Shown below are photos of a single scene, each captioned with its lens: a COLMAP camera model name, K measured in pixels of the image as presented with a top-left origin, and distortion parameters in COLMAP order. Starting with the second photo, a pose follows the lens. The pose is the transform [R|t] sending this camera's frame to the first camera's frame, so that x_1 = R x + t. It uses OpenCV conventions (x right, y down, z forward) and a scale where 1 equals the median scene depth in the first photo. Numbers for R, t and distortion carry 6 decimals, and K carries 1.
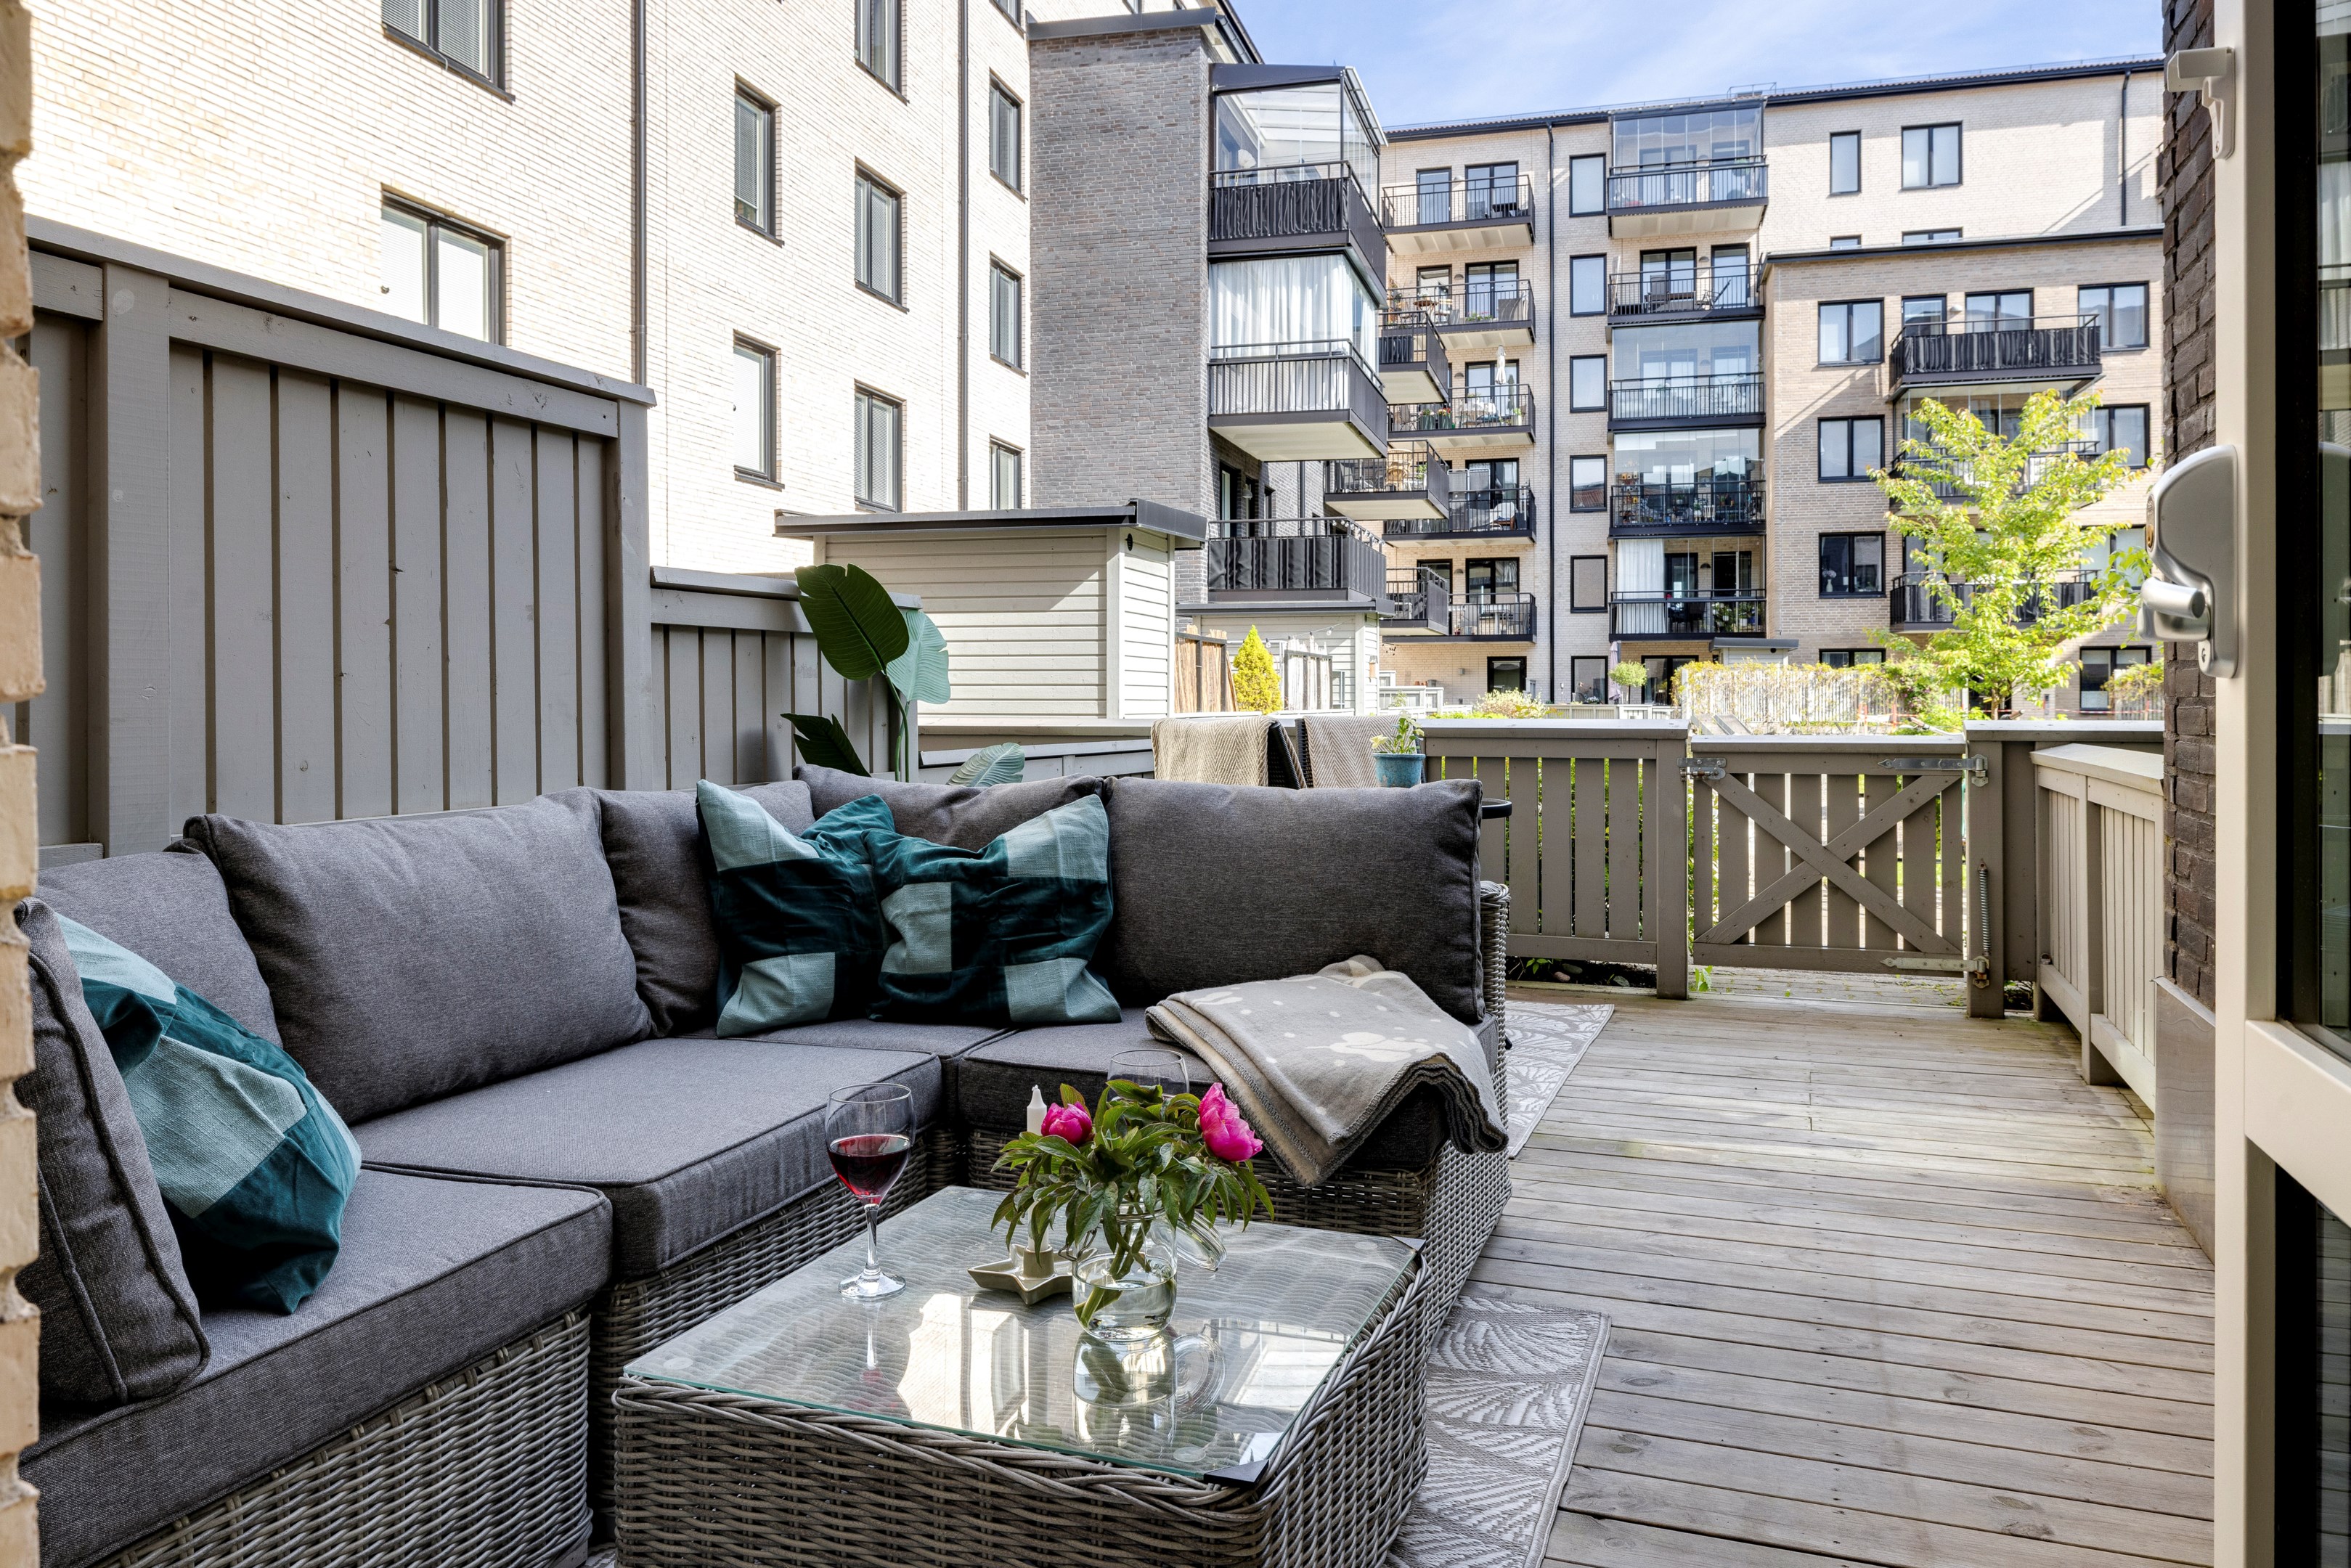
lens RADIAL K [[1449.2, 0, 1173.3], [0, 1449.2, 711.2], [0, 0, 1]] dist [0.004687, -0.002060]
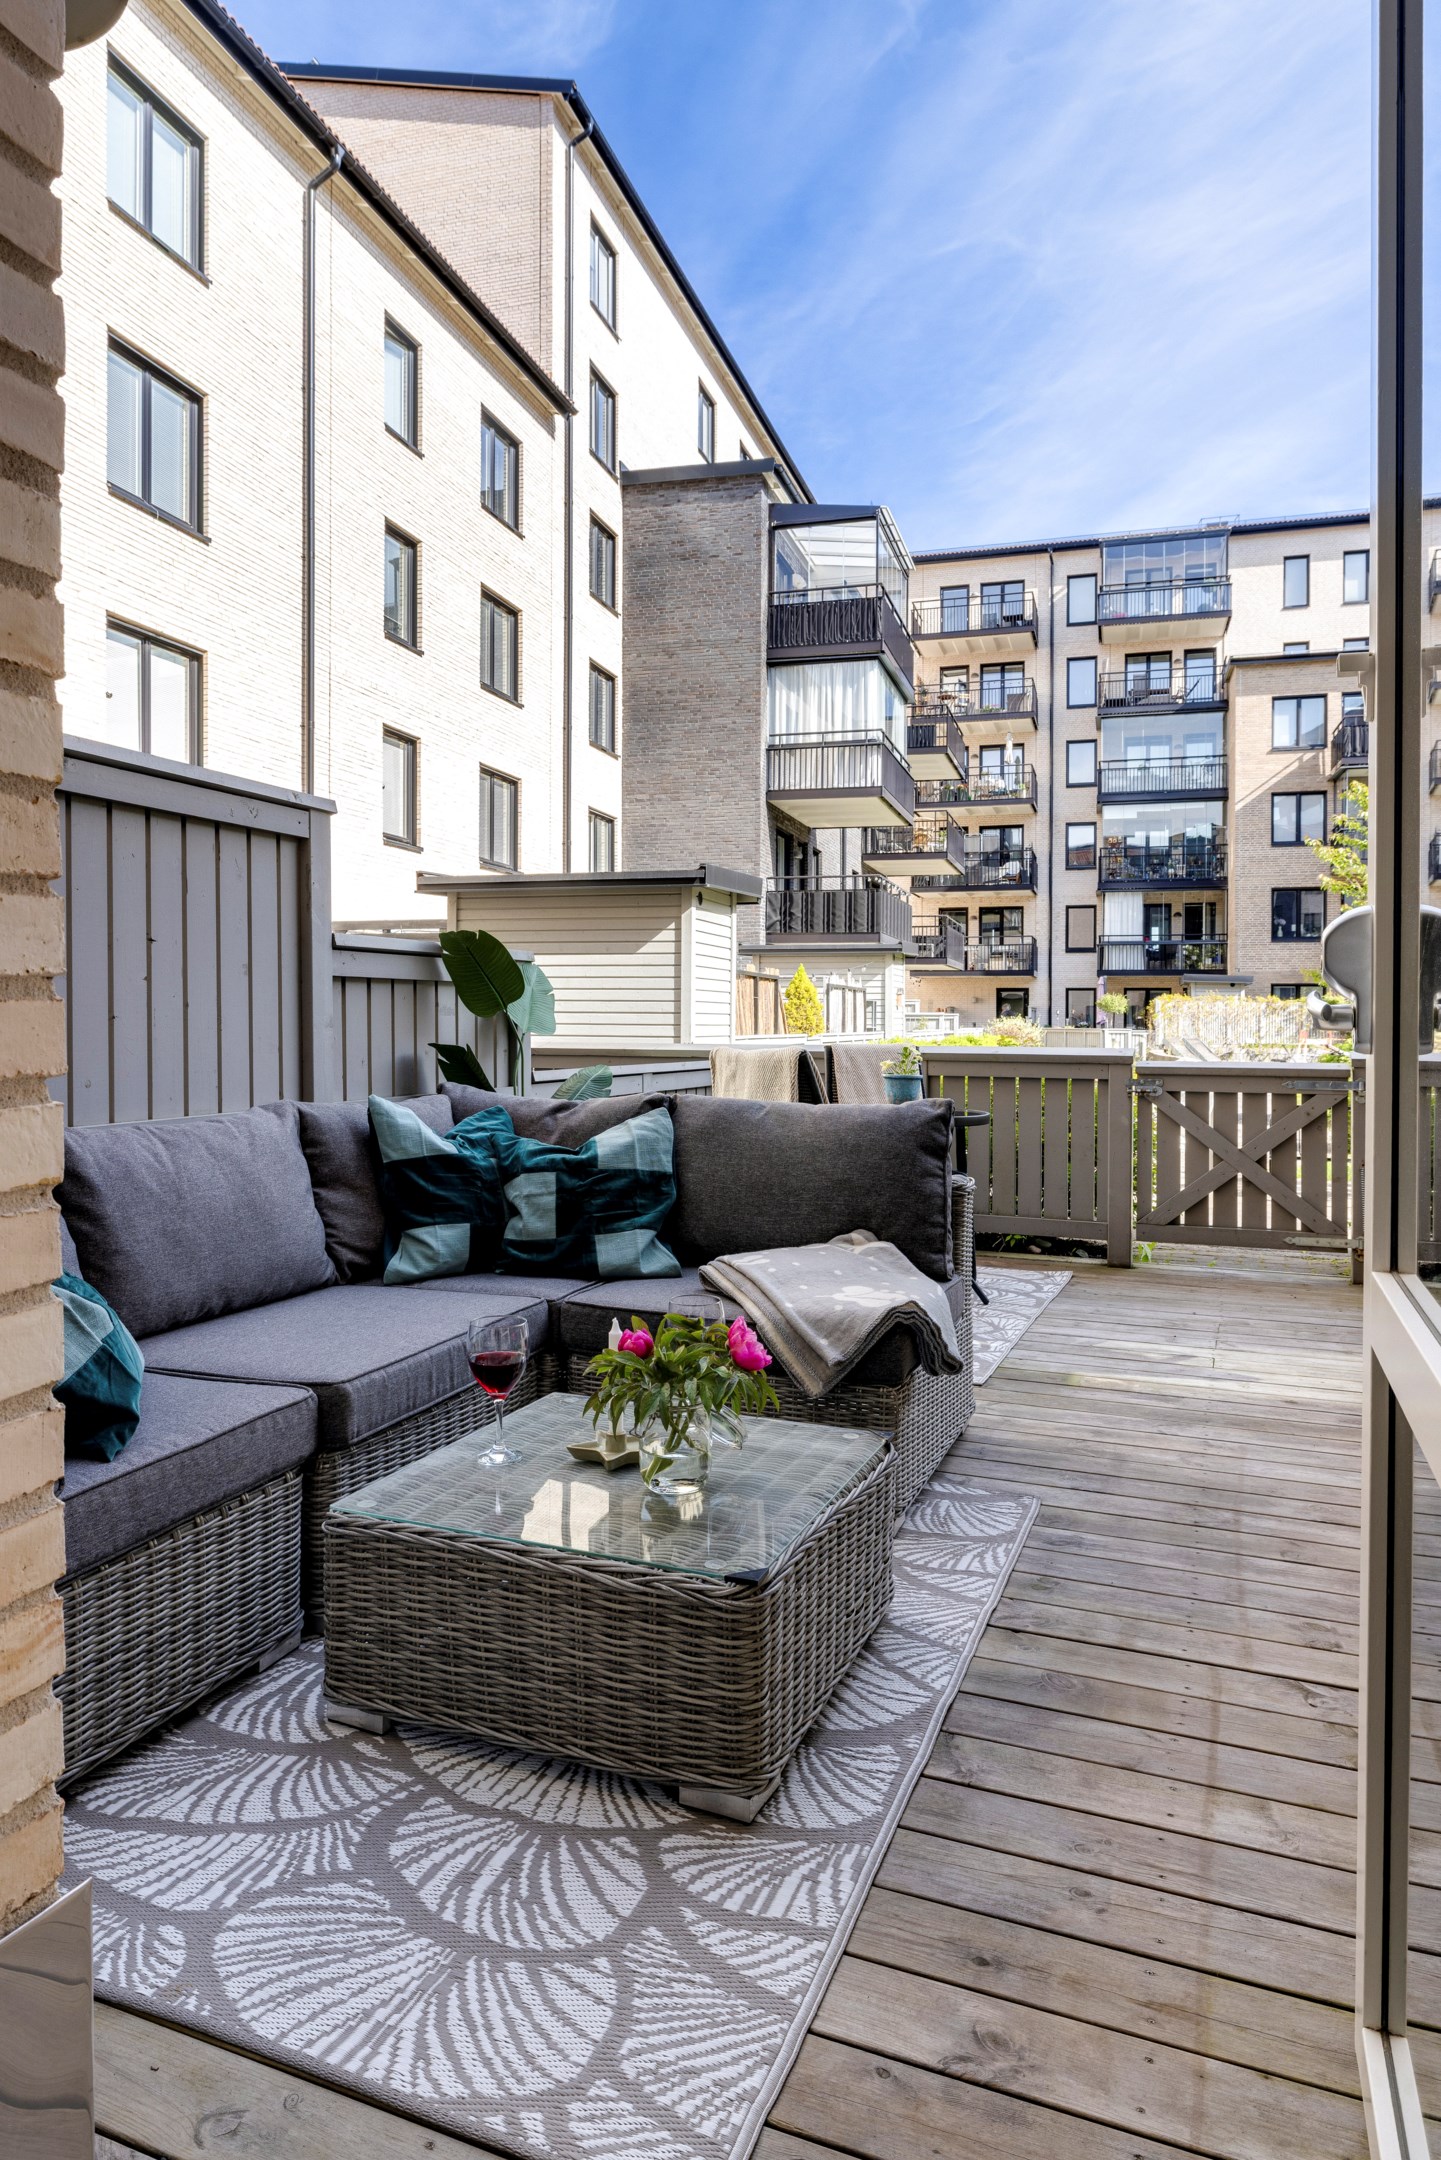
lens RADIAL K [[1197.9, 0, 714.7], [0, 1197.9, 1034.0], [0, 0, 1]] dist [-0.000507, 0.000970]
pose [[0.999775, 0.006290, -0.020252, 0.001960], [-0.006225, 0.999975, 0.003269, -0.001841], [0.020272, -0.003143, 0.999790, -0.013321]]
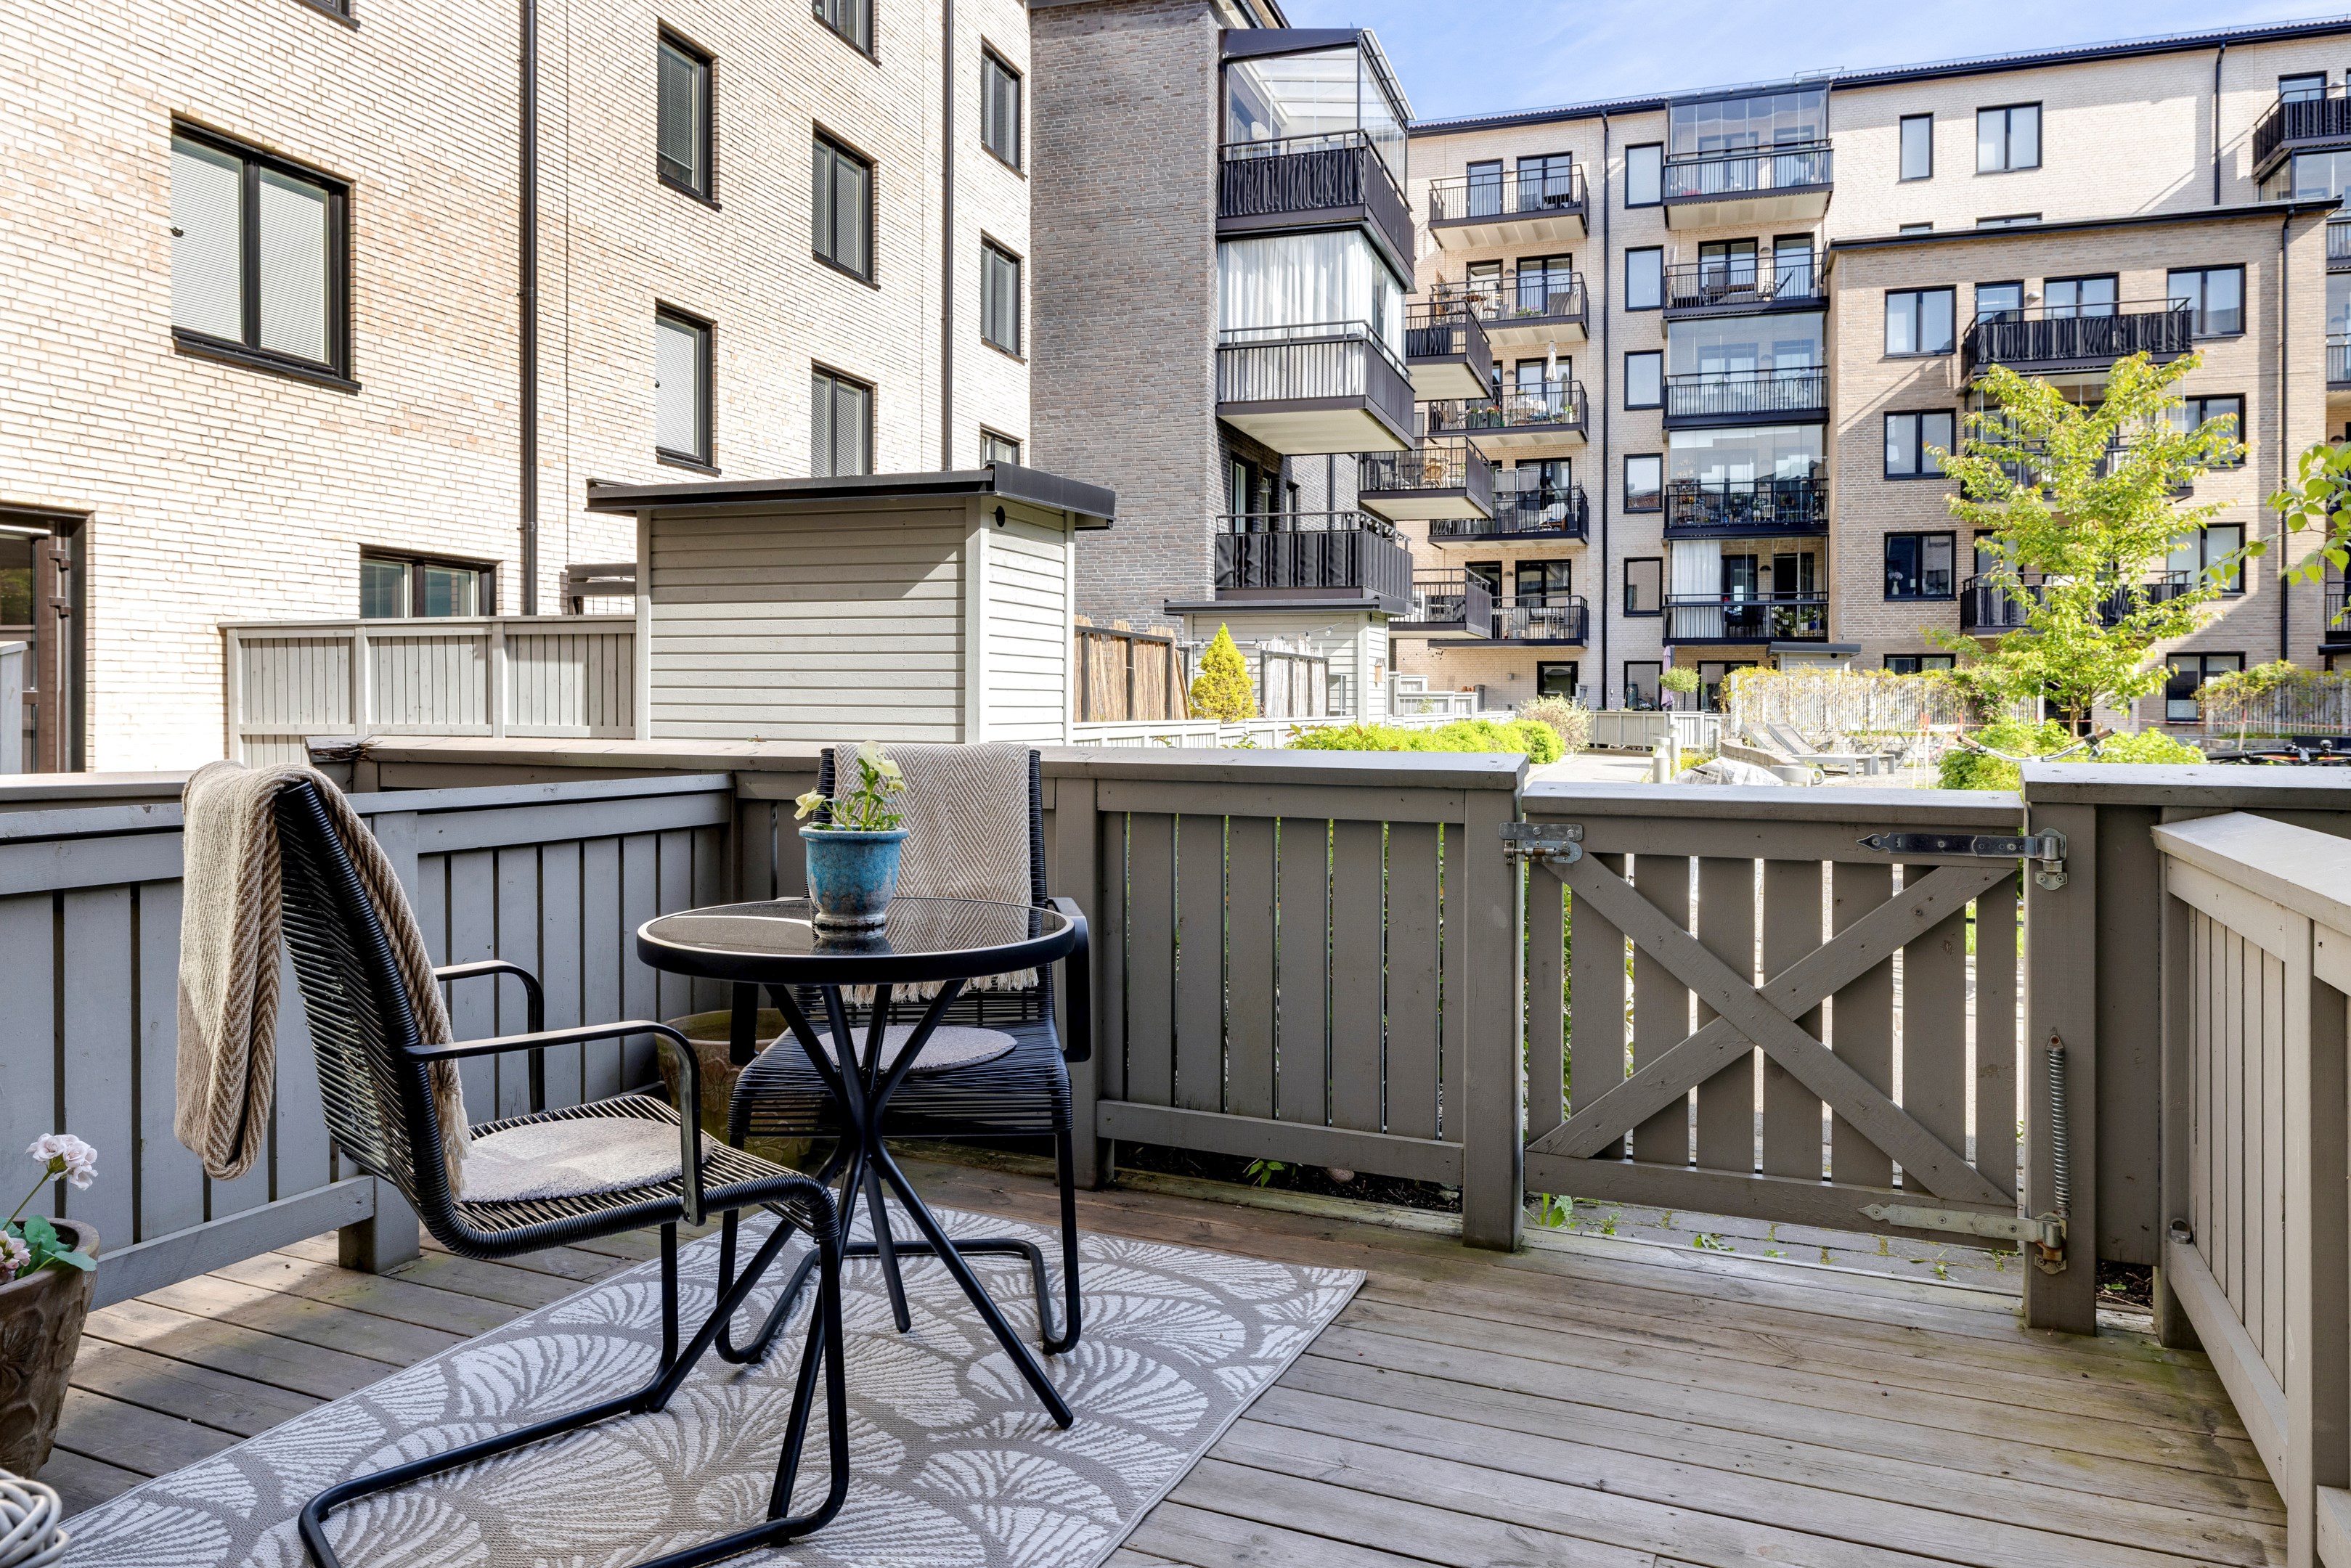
lens RADIAL K [[1374.2, 0, 1200.2], [0, 1374.2, 718.8], [0, 0, 1]] dist [0.002016, -0.000751]
pose [[0.998742, 0.005452, -0.049838, 0.058402], [-0.005270, 0.999979, 0.003788, -0.002250], [0.049858, -0.003520, 0.998750, 0.104427]]
